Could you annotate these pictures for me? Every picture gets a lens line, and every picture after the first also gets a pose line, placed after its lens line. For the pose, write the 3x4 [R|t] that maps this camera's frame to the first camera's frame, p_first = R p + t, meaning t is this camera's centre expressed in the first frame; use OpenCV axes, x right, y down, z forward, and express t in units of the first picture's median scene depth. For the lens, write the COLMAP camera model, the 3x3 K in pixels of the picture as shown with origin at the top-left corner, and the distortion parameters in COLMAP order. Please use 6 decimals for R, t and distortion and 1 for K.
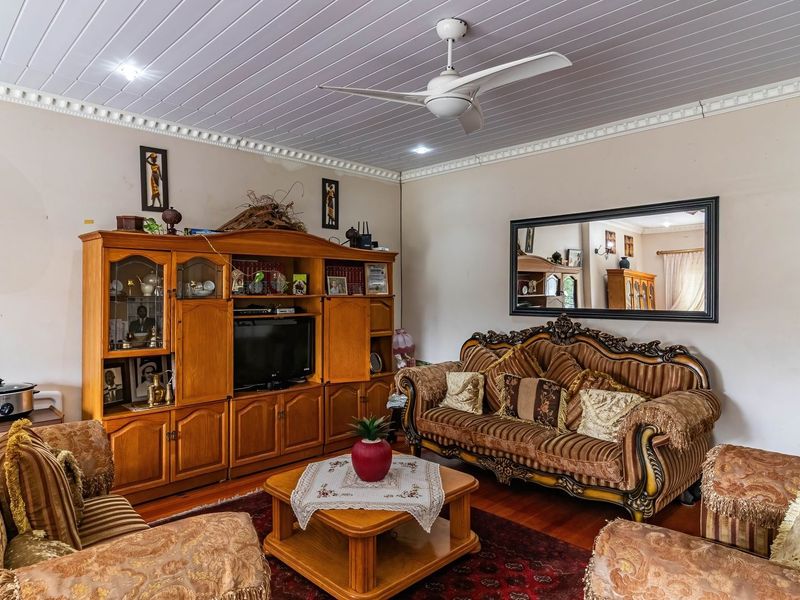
lens RADIAL K [[523.8, 0, 399.5], [0, 523.8, 297.2], [0, 0, 1]] dist [0.005527, 0.001612]
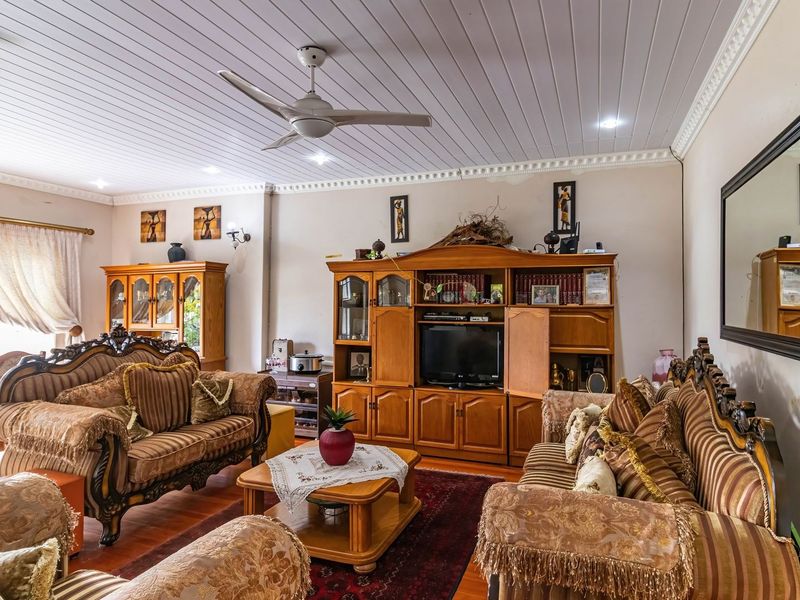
lens RADIAL K [[488.7, 0, 405.4], [0, 488.7, 298.8], [0, 0, 1]] dist [0.001942, 0.001100]
pose [[0.421382, -0.006990, -0.906856, 0.656528], [-0.012436, 0.999832, -0.013485, 0.000235], [0.906798, 0.016960, 0.421224, 0.457621]]
